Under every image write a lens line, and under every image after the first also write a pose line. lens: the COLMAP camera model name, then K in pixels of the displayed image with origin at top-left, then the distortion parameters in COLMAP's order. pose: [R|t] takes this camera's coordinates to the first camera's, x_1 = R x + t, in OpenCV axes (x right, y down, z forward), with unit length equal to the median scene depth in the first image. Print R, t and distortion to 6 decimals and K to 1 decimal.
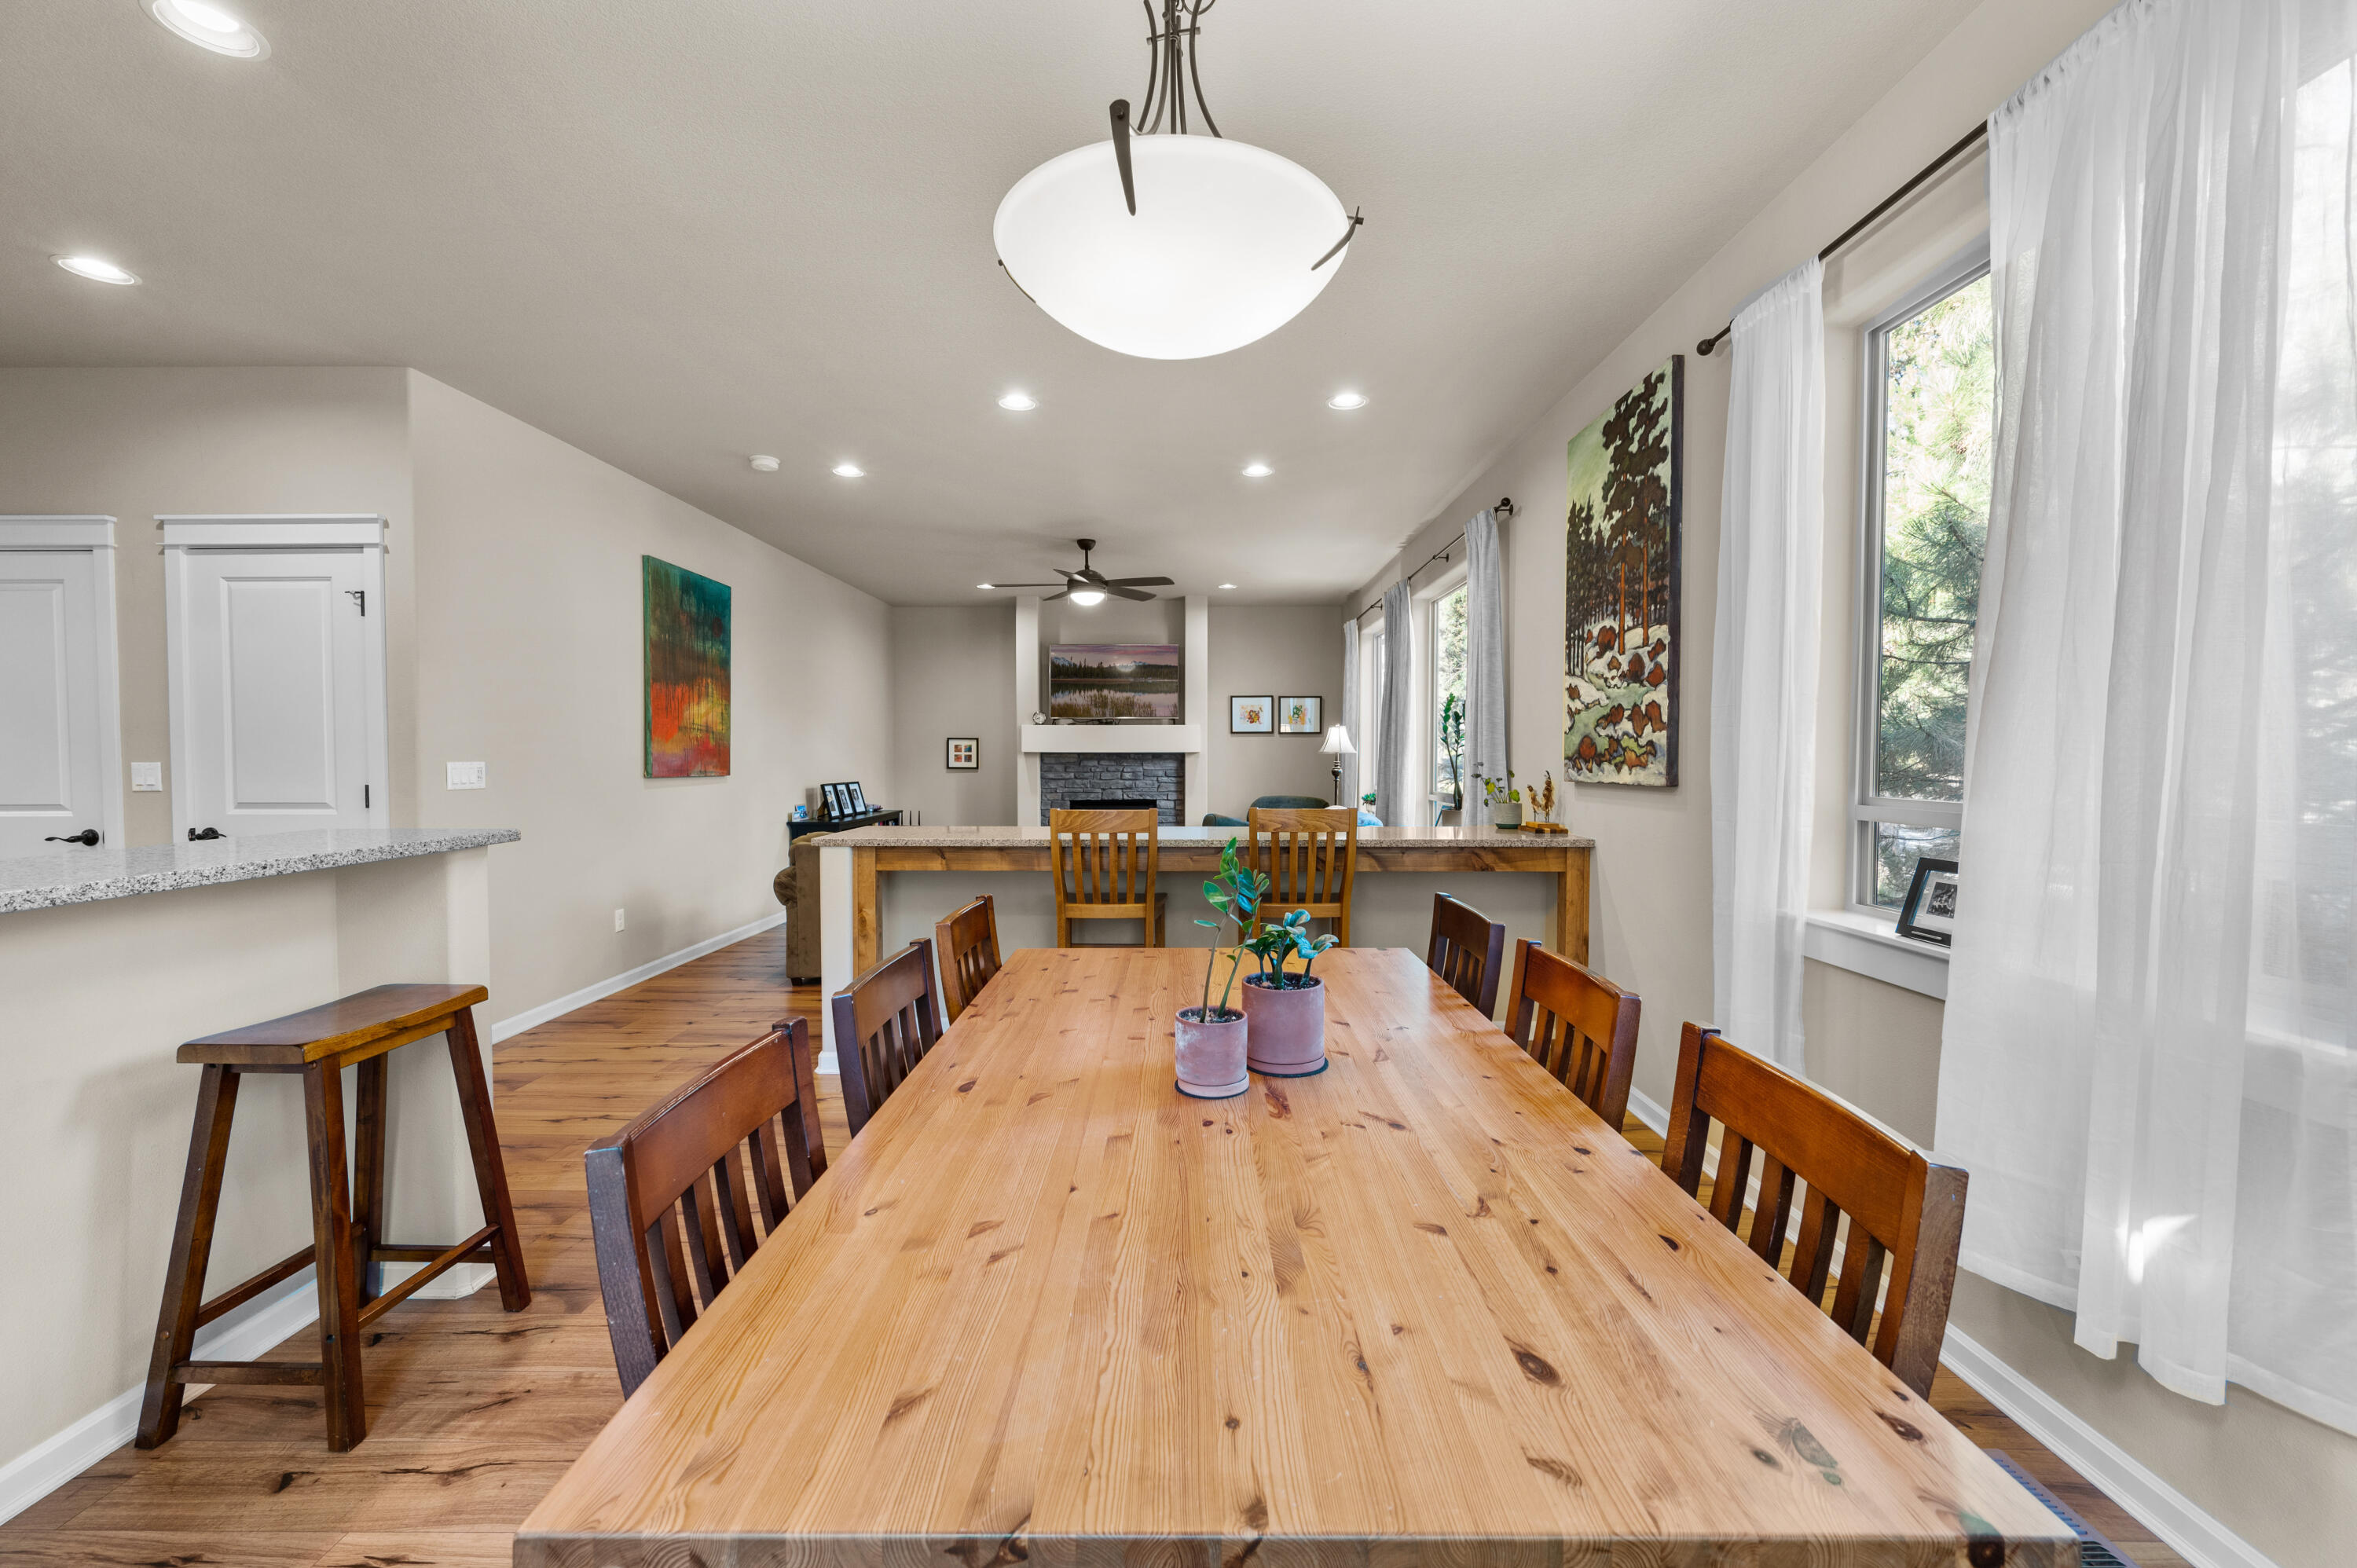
lens RADIAL K [[939.9, 0, 1174.0], [0, 939.9, 791.4], [0, 0, 1]] dist [-0.001848, 0.000281]
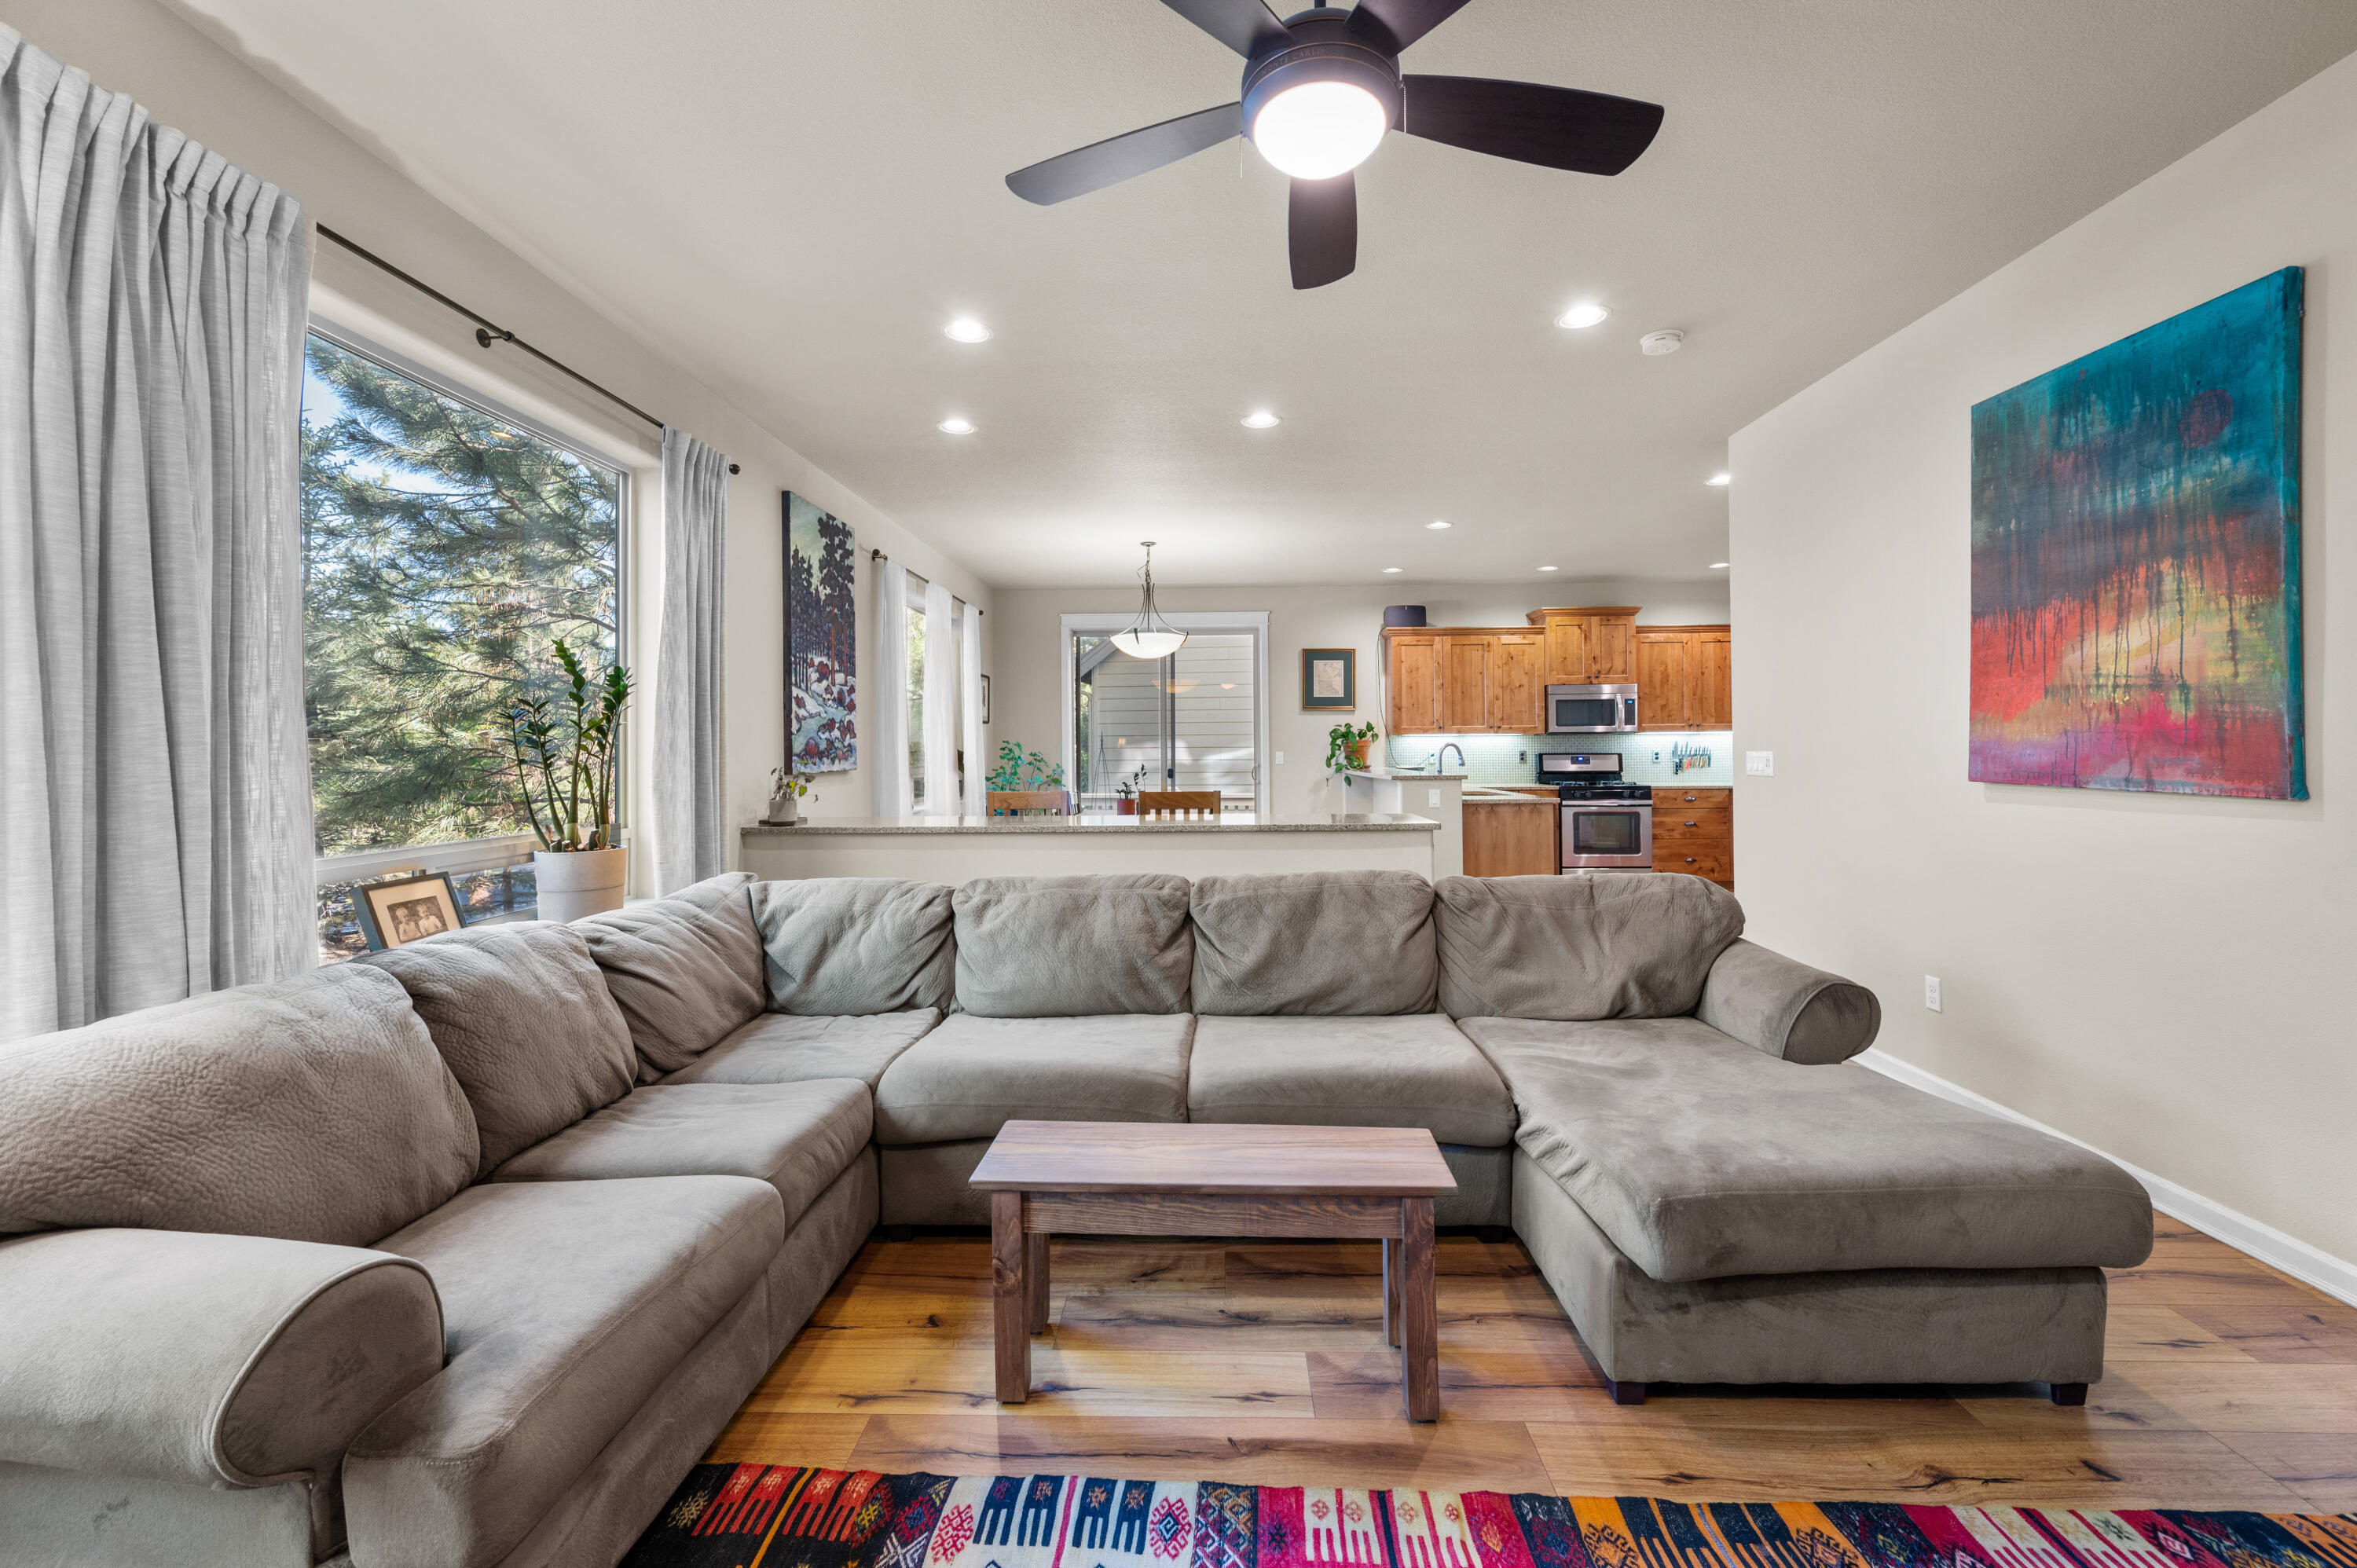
lens RADIAL K [[939.9, 0, 1180.3], [0, 939.9, 739.3], [0, 0, 1]] dist [-0.001848, 0.000281]
pose [[-0.999666, 0.008602, 0.024381, -0.058874], [0.009308, 0.999535, 0.029021, -0.050814], [-0.024120, 0.029238, -0.999281, 1.286475]]
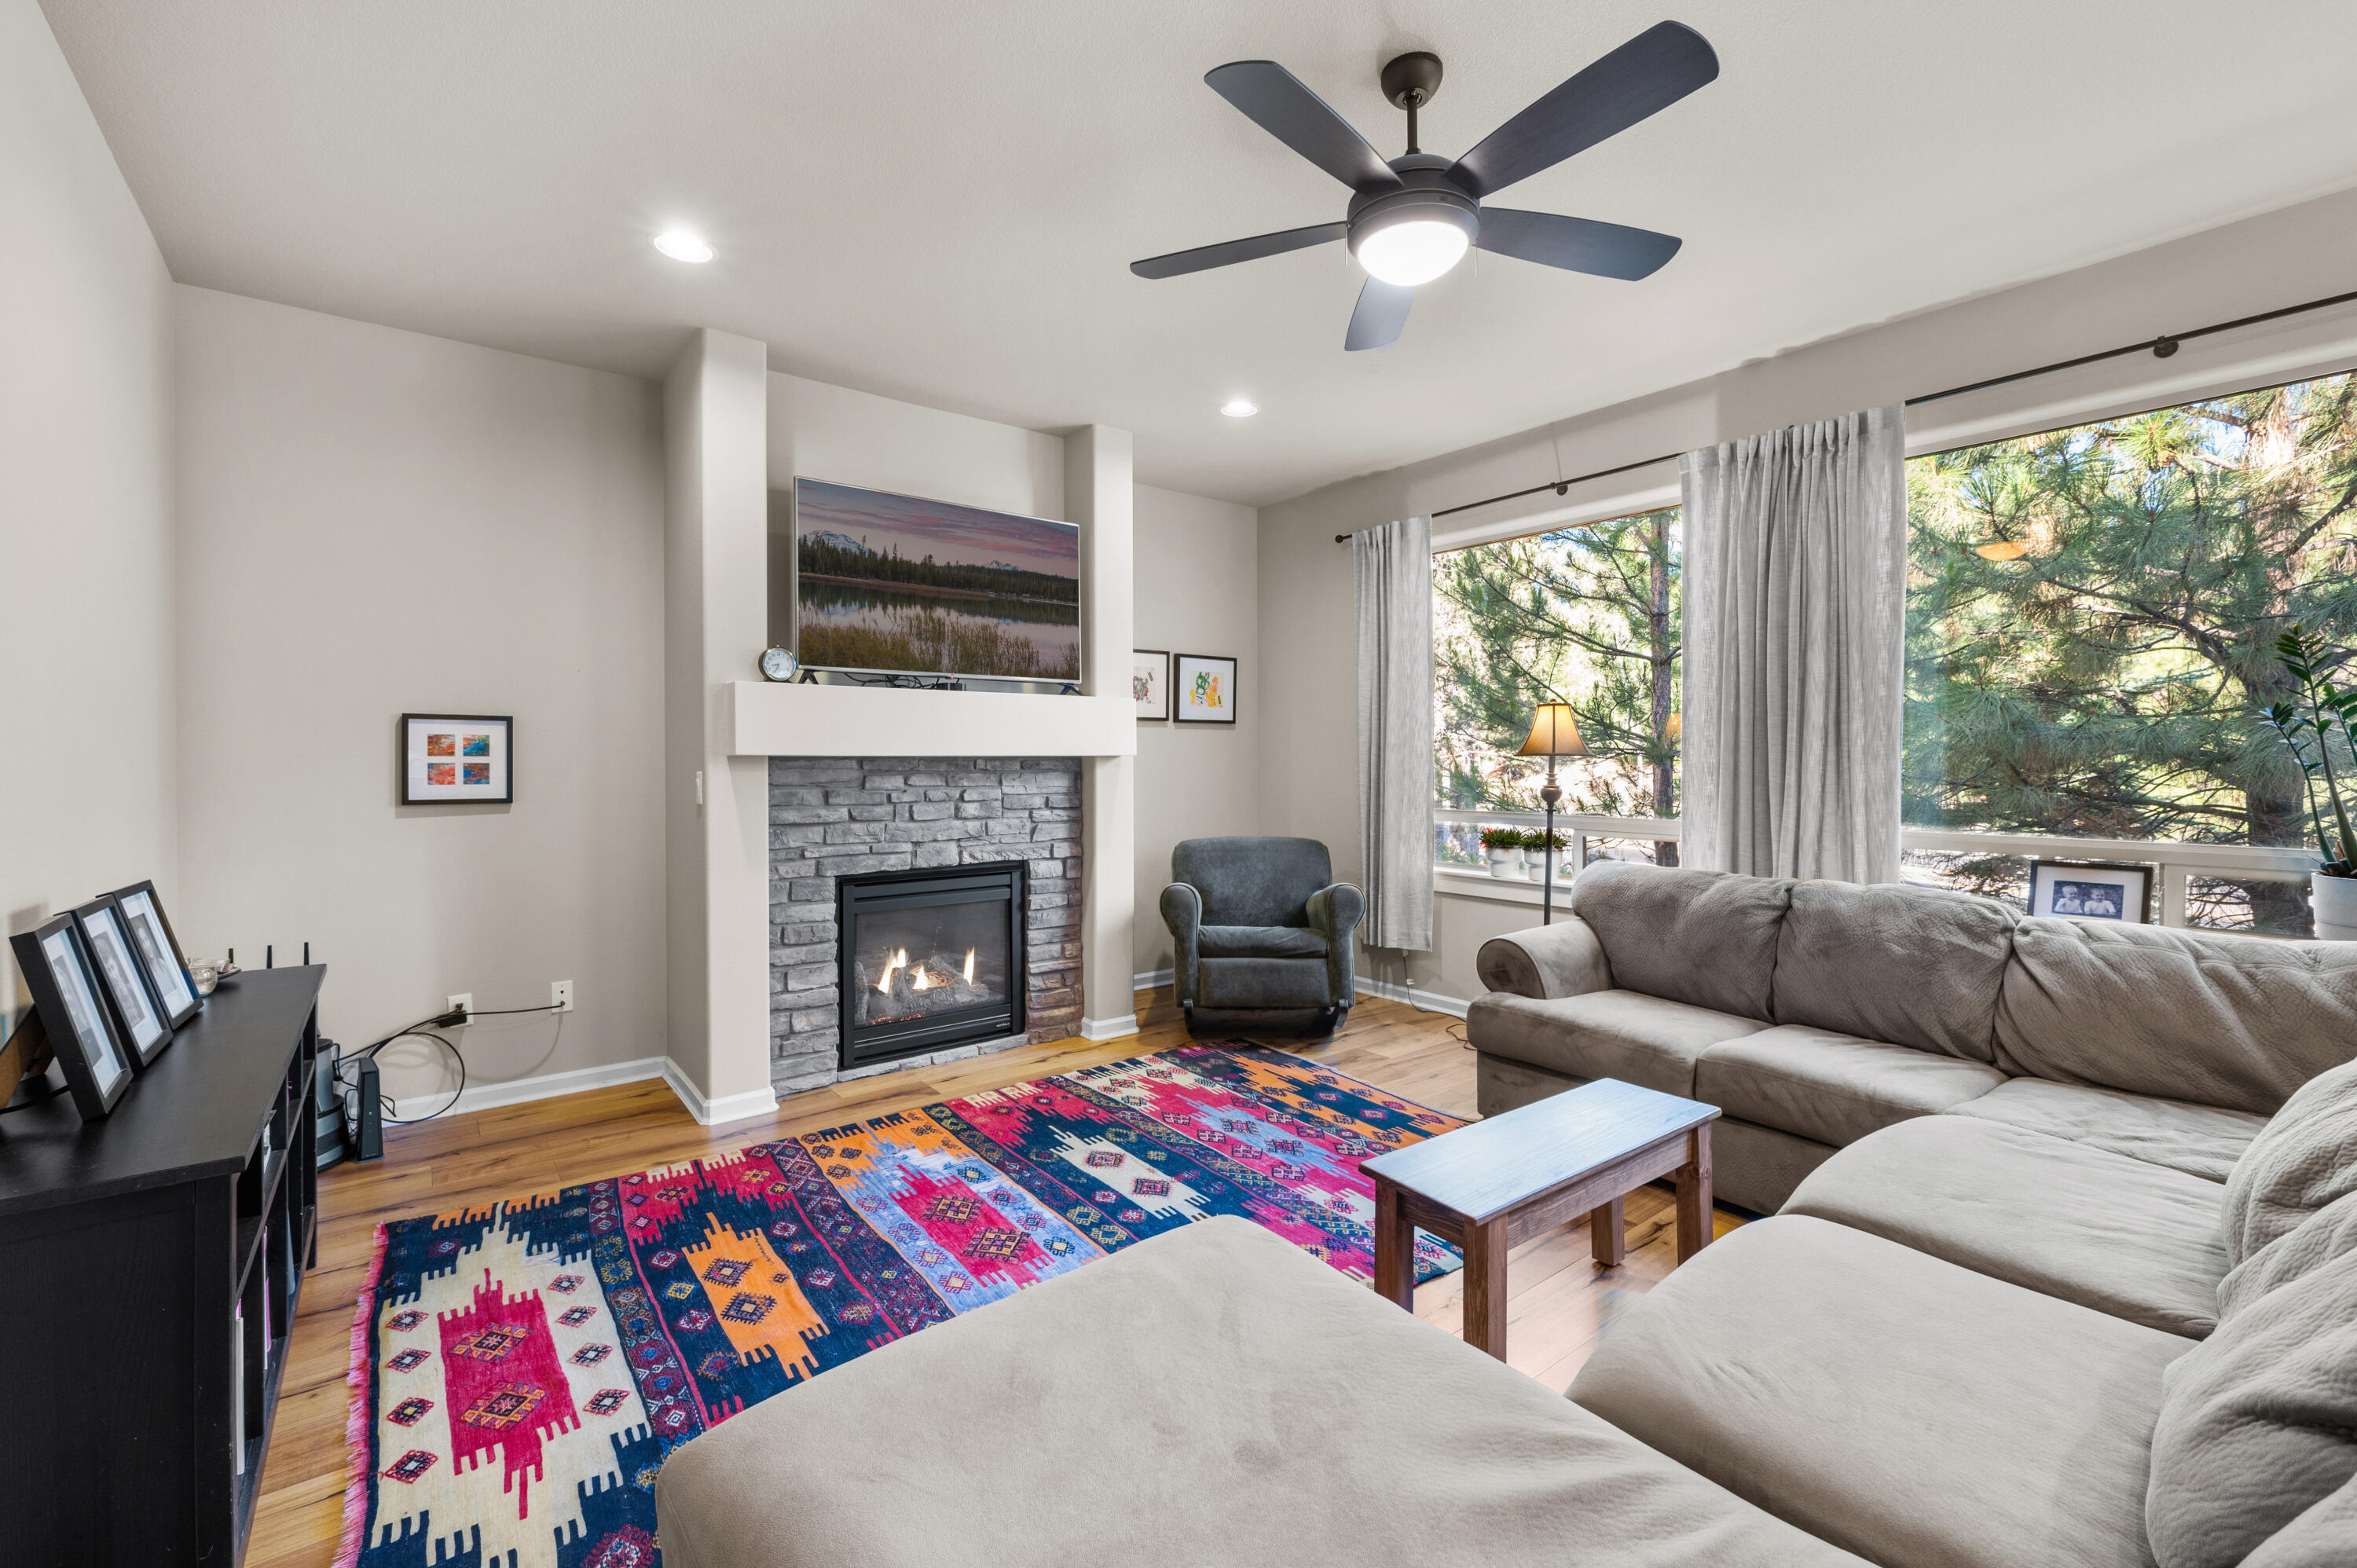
lens RADIAL K [[979.8, 0, 1178.1], [0, 979.8, 777.7], [0, 0, 1]] dist [-0.008329, -0.000324]
pose [[0.776068, -0.014584, 0.630480, -0.365778], [0.027281, 0.999573, -0.010459, -0.033829], [-0.630059, 0.025318, 0.776135, 0.821160]]
